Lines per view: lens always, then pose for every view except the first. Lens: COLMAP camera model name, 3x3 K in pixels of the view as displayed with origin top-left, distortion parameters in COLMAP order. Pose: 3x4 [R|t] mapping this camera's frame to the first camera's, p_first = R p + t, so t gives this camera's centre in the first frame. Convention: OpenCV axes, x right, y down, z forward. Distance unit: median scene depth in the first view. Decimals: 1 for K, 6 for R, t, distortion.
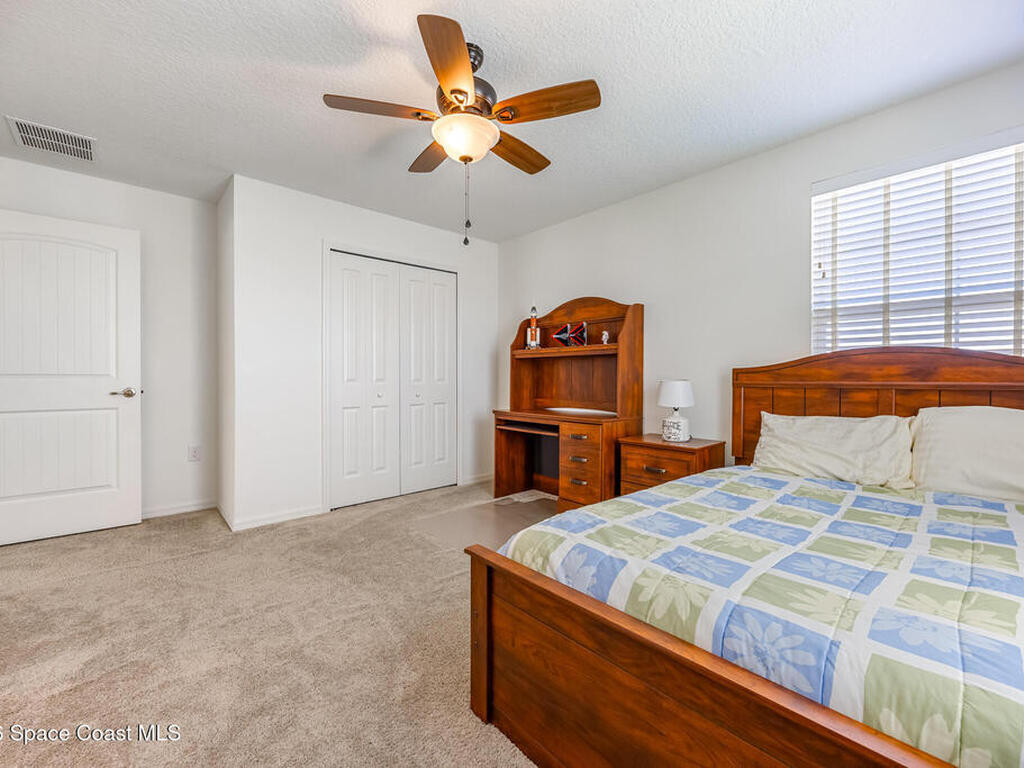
lens RADIAL K [[440.8, 0, 526.9], [0, 440.8, 378.1], [0, 0, 1]] dist [-0.001395, -0.000298]
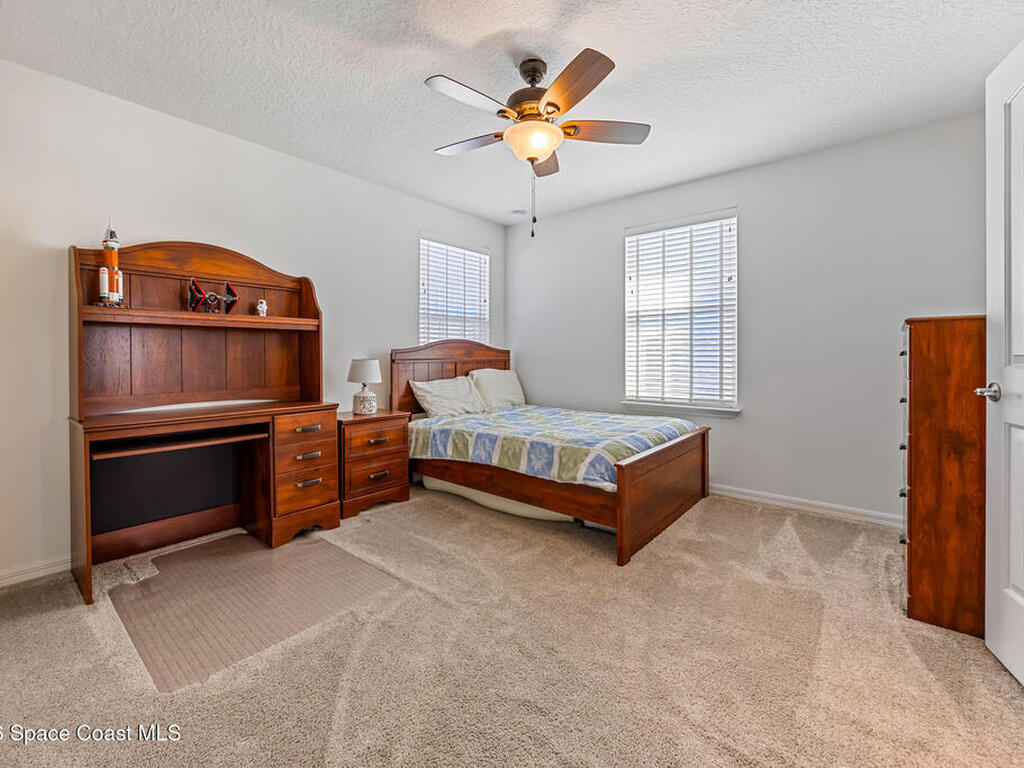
lens RADIAL K [[445.3, 0, 505.9], [0, 445.3, 354.1], [0, 0, 1]] dist [-0.000798, -0.000186]
pose [[-0.125932, 0.003556, 0.992032, -0.738849], [0.006990, 0.999972, -0.002697, -0.001876], [-0.992014, 0.006595, -0.125954, 0.713494]]
